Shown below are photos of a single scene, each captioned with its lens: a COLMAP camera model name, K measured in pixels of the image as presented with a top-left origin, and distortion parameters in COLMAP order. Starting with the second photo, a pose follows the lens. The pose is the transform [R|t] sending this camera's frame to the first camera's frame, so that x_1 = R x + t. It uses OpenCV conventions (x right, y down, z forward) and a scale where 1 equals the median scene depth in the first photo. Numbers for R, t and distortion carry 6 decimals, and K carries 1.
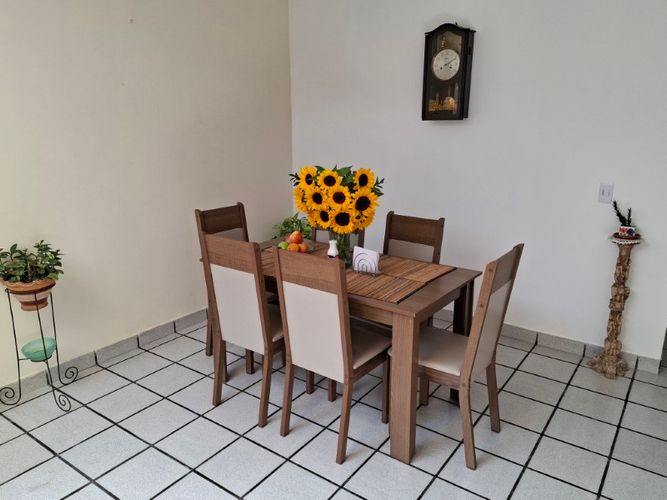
lens RADIAL K [[503.3, 0, 333.2], [0, 503.3, 247.4], [0, 0, 1]] dist [0.063957, -0.086522]
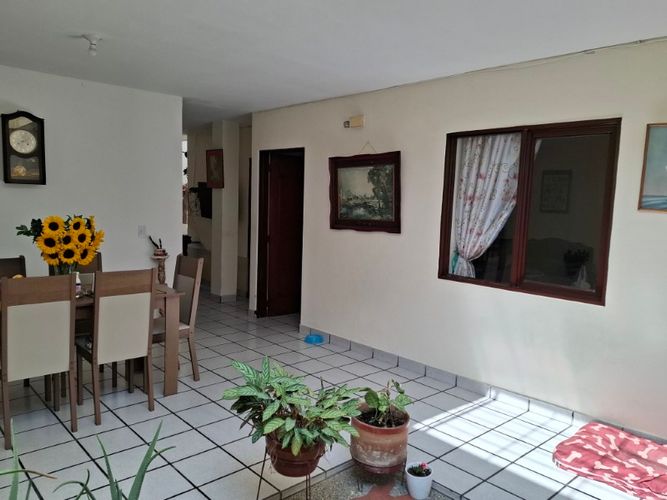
lens RADIAL K [[503.3, 0, 333.0], [0, 503.3, 252.0], [0, 0, 1]] dist [0.063957, -0.086522]
pose [[0.204886, -0.093499, 0.974310, -1.153229], [0.221745, 0.973979, 0.046837, 0.021856], [-0.953337, 0.206452, 0.220287, 0.071738]]
